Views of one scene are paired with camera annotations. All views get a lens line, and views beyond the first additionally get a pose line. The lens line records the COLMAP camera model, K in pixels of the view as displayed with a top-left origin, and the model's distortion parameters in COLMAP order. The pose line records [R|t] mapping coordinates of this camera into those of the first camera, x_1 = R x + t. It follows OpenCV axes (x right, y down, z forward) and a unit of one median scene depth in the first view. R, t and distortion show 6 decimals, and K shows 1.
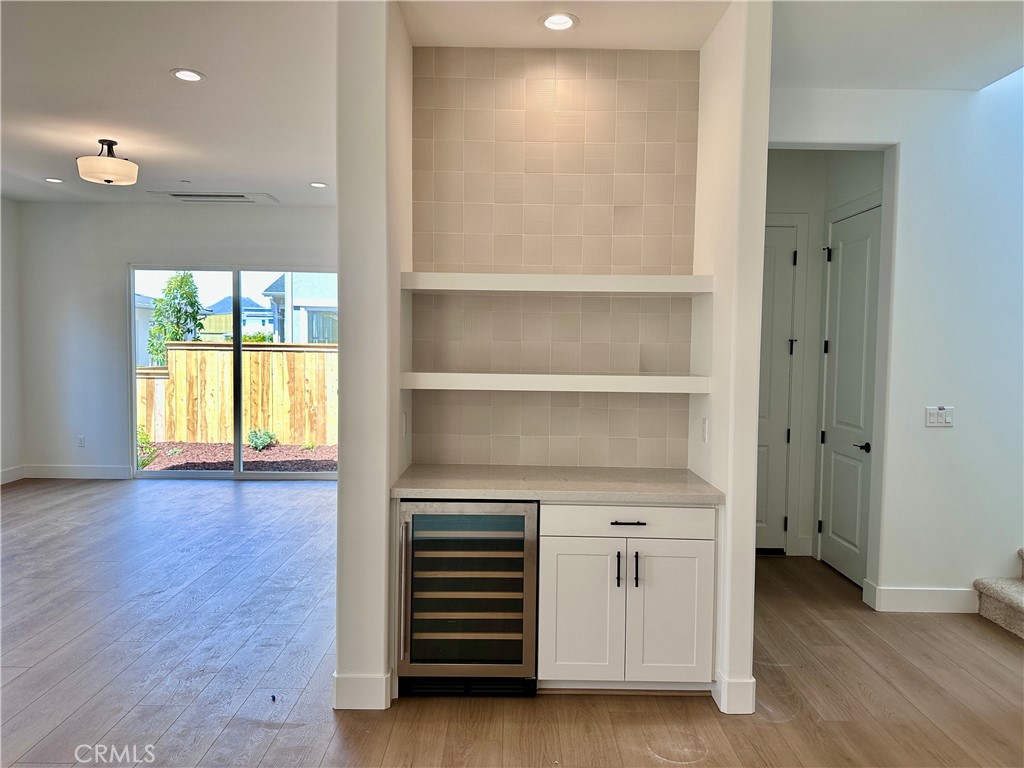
lens RADIAL K [[716.3, 0, 521.3], [0, 716.3, 379.9], [0, 0, 1]] dist [0.038483, -0.038785]
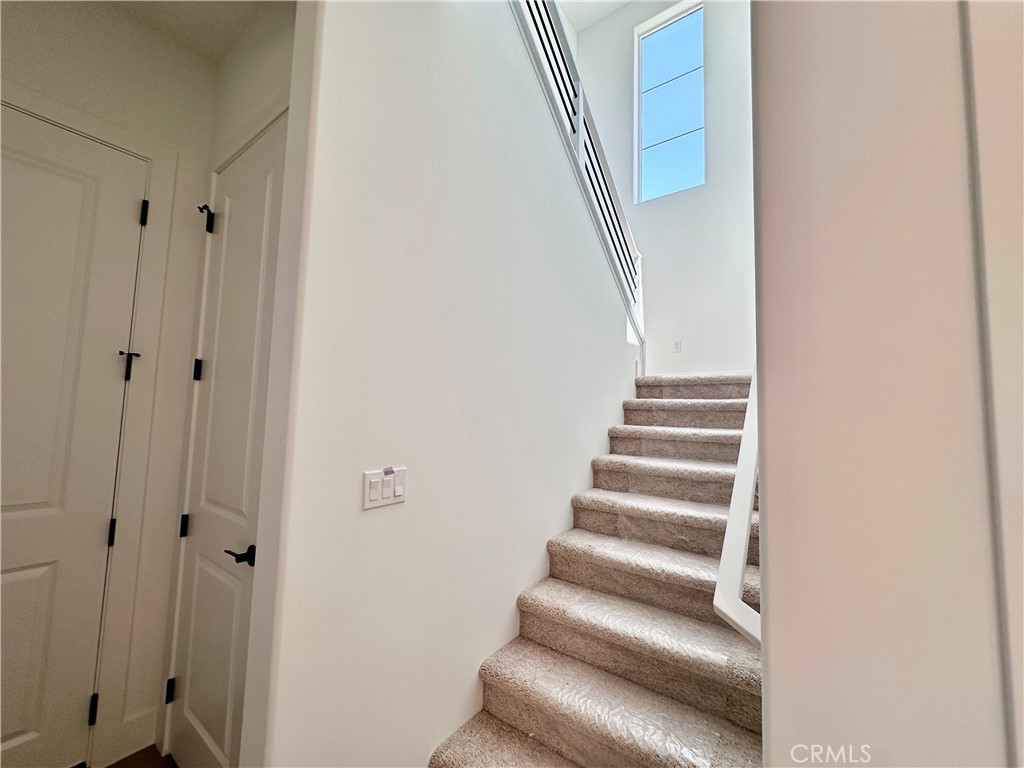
lens RADIAL K [[414.9, 0, 509.4], [0, 414.9, 385.1], [0, 0, 1]] dist [0.001114, 0.000202]
pose [[0.610683, 0.064701, 0.789228, 0.320868], [0.021834, 0.994902, -0.098457, 0.006339], [-0.791574, 0.077358, 0.606157, 0.609274]]
